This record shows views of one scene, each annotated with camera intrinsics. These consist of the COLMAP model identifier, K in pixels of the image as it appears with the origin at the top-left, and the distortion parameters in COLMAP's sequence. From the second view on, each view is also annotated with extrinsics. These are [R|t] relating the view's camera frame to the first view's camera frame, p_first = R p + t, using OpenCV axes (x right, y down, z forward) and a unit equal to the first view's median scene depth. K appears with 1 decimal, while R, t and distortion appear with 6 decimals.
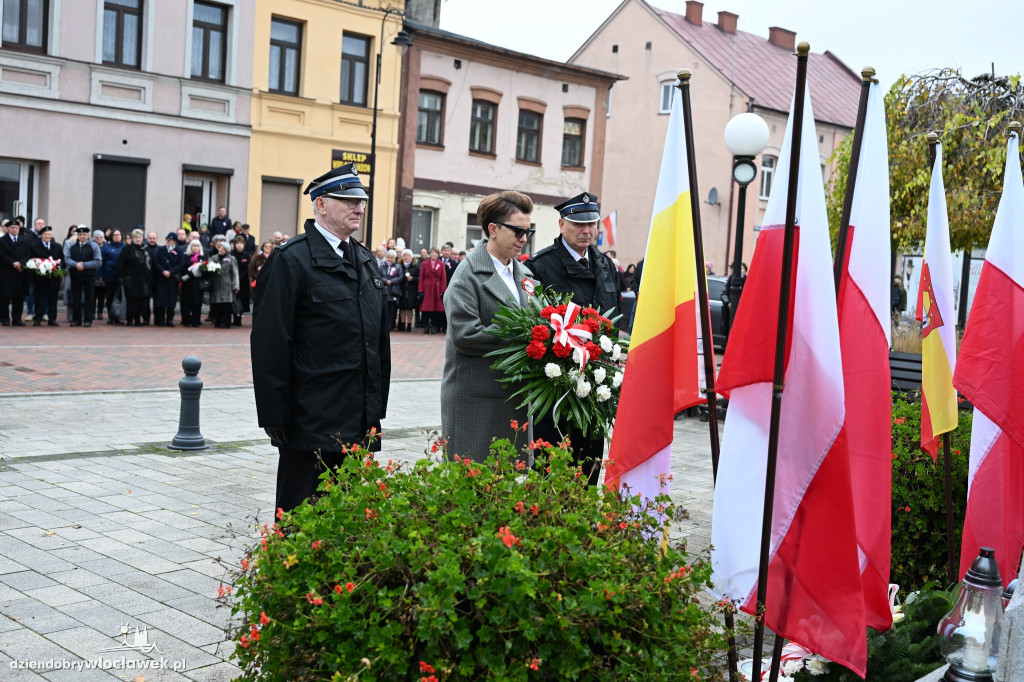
lens RADIAL K [[1170.4, 0, 513.2], [0, 1170.4, 336.7], [0, 0, 1]] dist [-0.005832, -0.012199]
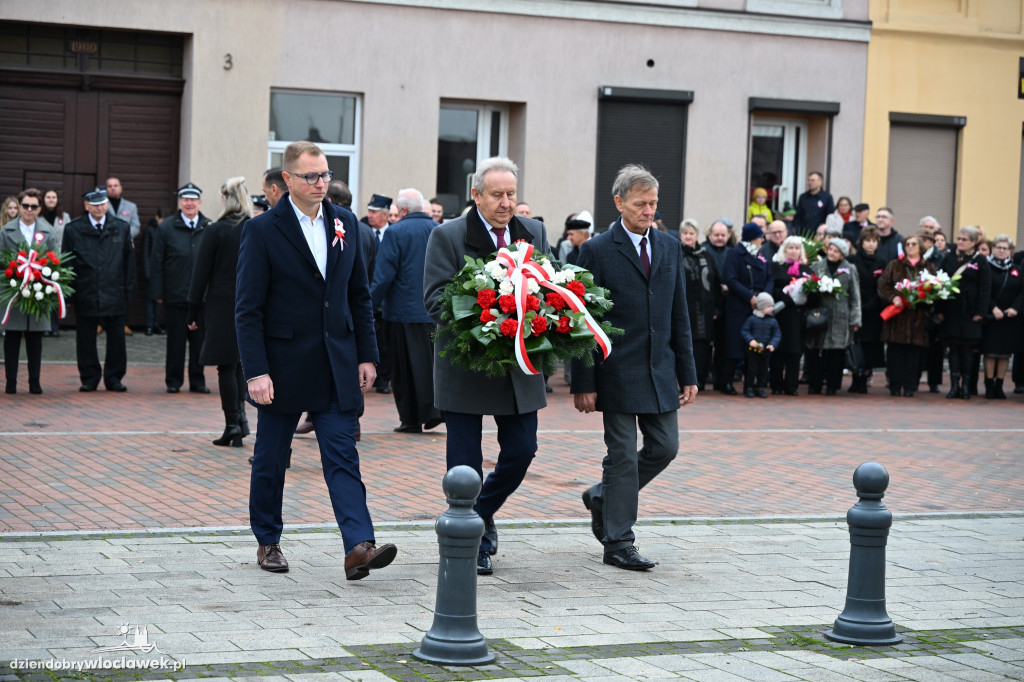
lens RADIAL K [[2151.6, 0, 505.0], [0, 2151.6, 338.2], [0, 0, 1]] dist [0.002538, -0.149153]
pose [[0.932874, -0.004704, -0.360171, -0.023799], [-0.006592, 0.999524, -0.030128, -0.002620], [0.360142, 0.030480, 0.932400, 0.014134]]
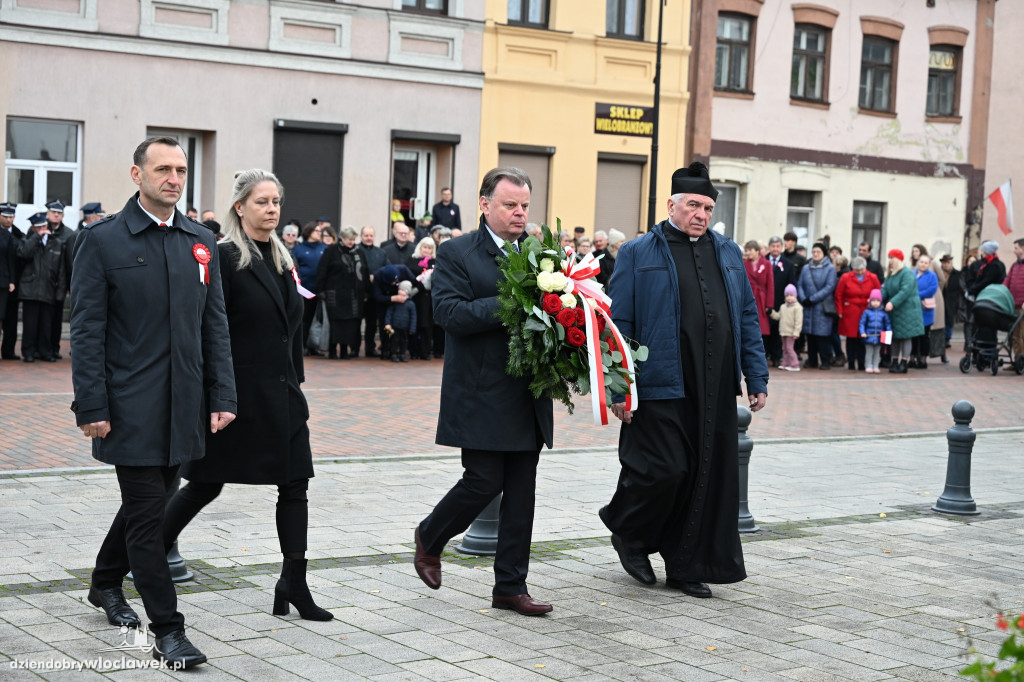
lens RADIAL K [[1655.3, 0, 505.1], [0, 1655.3, 340.8], [0, 0, 1]] dist [-0.007608, 0.017012]
pose [[0.982534, -0.007056, -0.185947, -0.026483], [0.004266, 0.999872, -0.015401, -0.002963], [0.186032, 0.014339, 0.982439, 0.021972]]
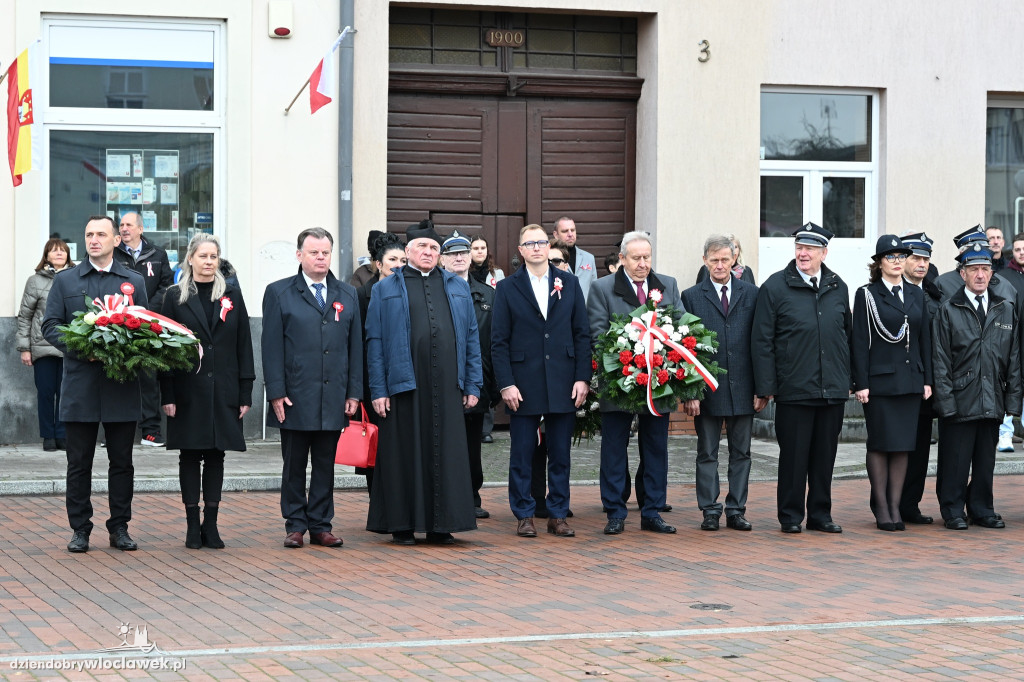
lens RADIAL K [[2599.0, 0, 493.8], [0, 2599.0, 340.2], [0, 0, 1]] dist [0.016859, -0.113535]
pose [[0.899604, -0.038729, -0.434985, -0.172773], [0.016554, 0.998368, -0.054654, -0.016350], [0.436392, 0.041966, 0.898778, 0.083289]]
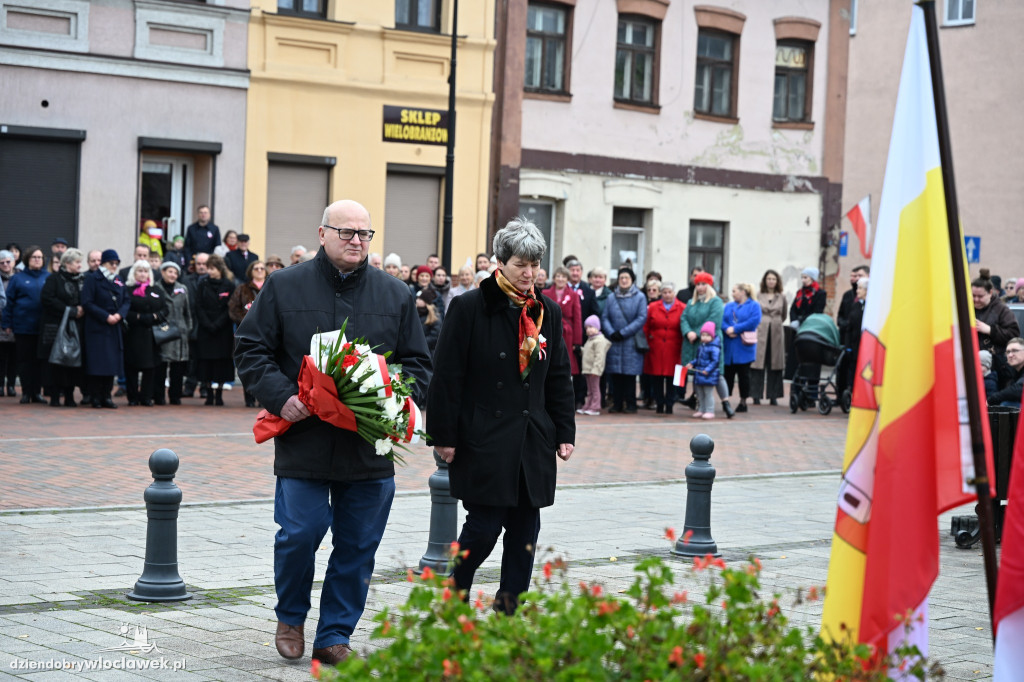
lens RADIAL K [[2021.2, 0, 501.4], [0, 2021.2, 342.5], [0, 0, 1]] dist [0.004145, -0.197934]
pose [[0.995173, -0.018810, -0.096316, 0.001973], [0.015155, 0.999142, -0.038541, 0.001172], [0.096958, 0.036896, 0.994604, -0.013825]]
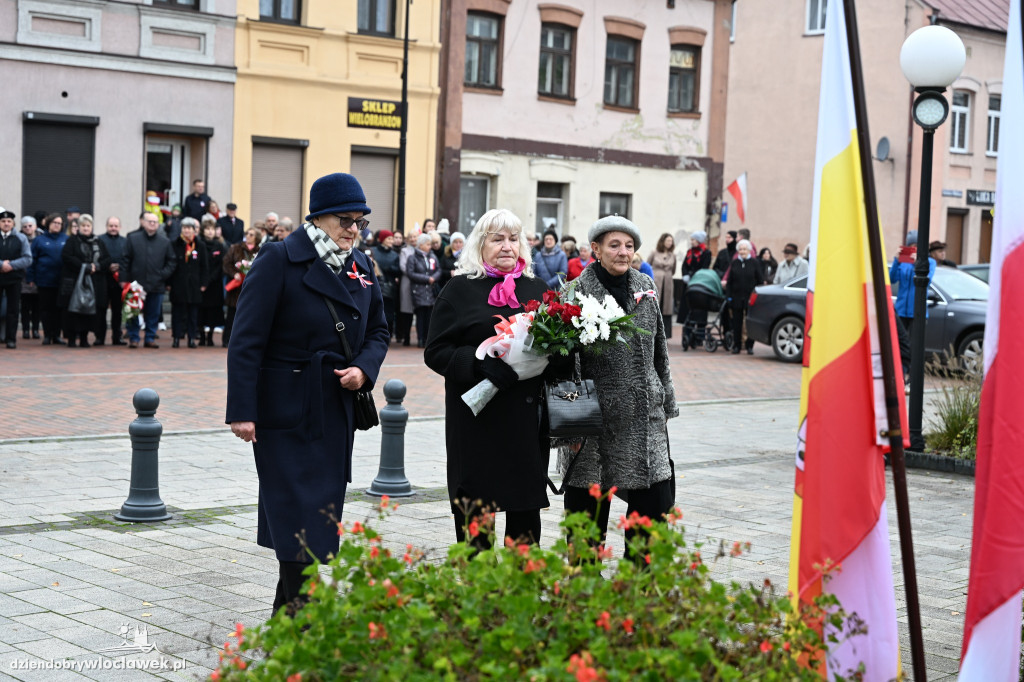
lens RADIAL K [[1622.9, 0, 506.5], [0, 1622.9, 339.2], [0, 0, 1]] dist [-0.014819, -0.039279]
pose [[0.997995, -0.018019, -0.060666, 0.000864], [0.017510, 0.999807, -0.008923, -0.000262], [0.060816, 0.007843, 0.998118, 0.009782]]
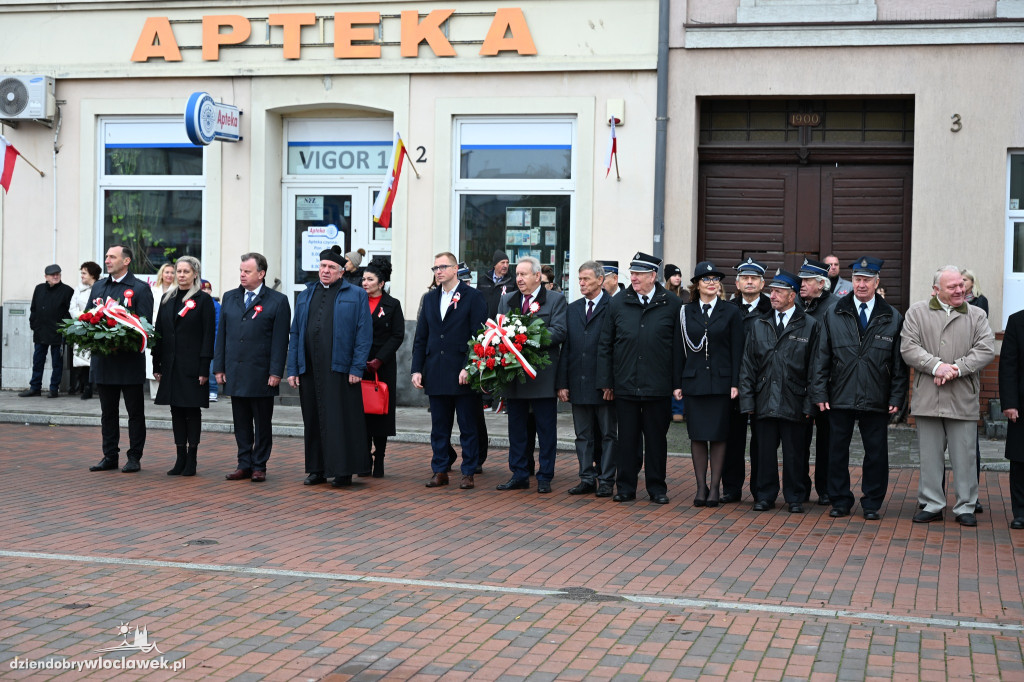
lens RADIAL K [[1679.6, 0, 502.1], [0, 1679.6, 340.2], [0, 0, 1]] dist [0.008014, -0.070295]
pose [[0.504188, -0.018638, -0.863393, -0.000224], [-0.049618, 0.997490, -0.050507, -0.022611], [0.862167, 0.068305, 0.501998, 0.341569]]
